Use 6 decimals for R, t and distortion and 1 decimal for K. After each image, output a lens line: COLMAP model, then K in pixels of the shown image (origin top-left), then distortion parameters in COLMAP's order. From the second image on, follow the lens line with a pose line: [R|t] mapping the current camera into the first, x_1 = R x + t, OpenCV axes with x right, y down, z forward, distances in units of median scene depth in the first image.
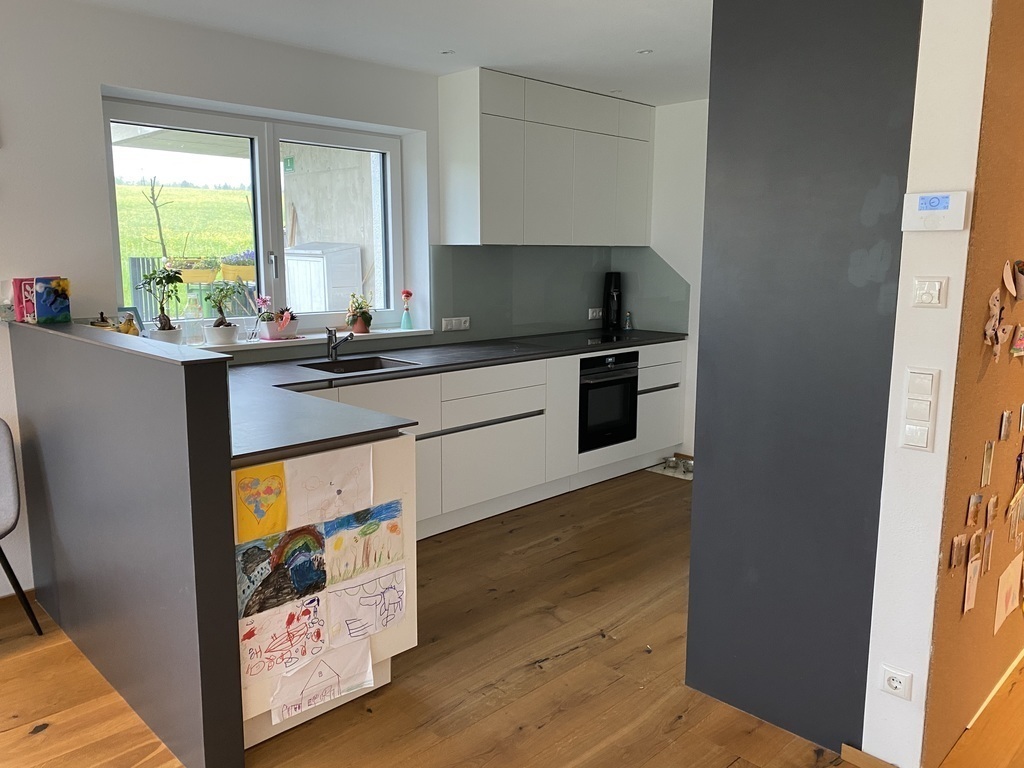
lens RADIAL K [[789.7, 0, 512.0], [0, 789.7, 384.0], [0, 0, 1]] dist [0.027865, -0.007062]
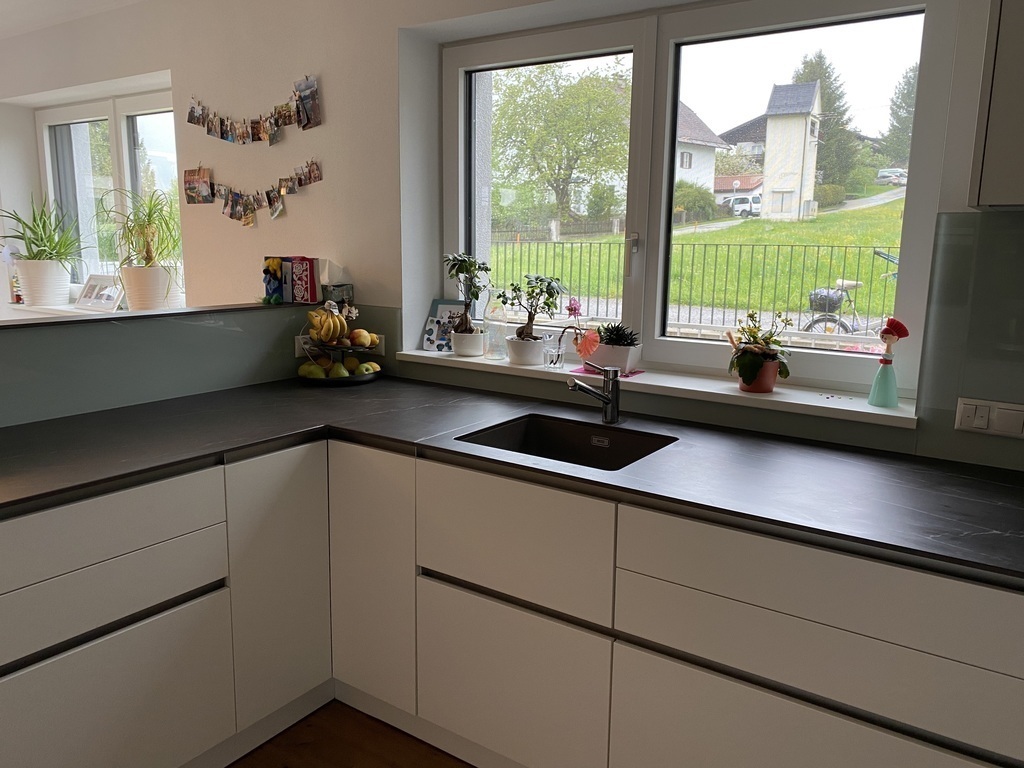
lens RADIAL K [[776.9, 0, 512.0], [0, 776.9, 384.0], [0, 0, 1]] dist [0.000889, -0.003607]
pose [[0.181469, 0.179316, -0.966910, 0.494467], [-0.170142, 0.974132, 0.148723, -0.217175], [0.968566, 0.137524, 0.207284, 1.387959]]
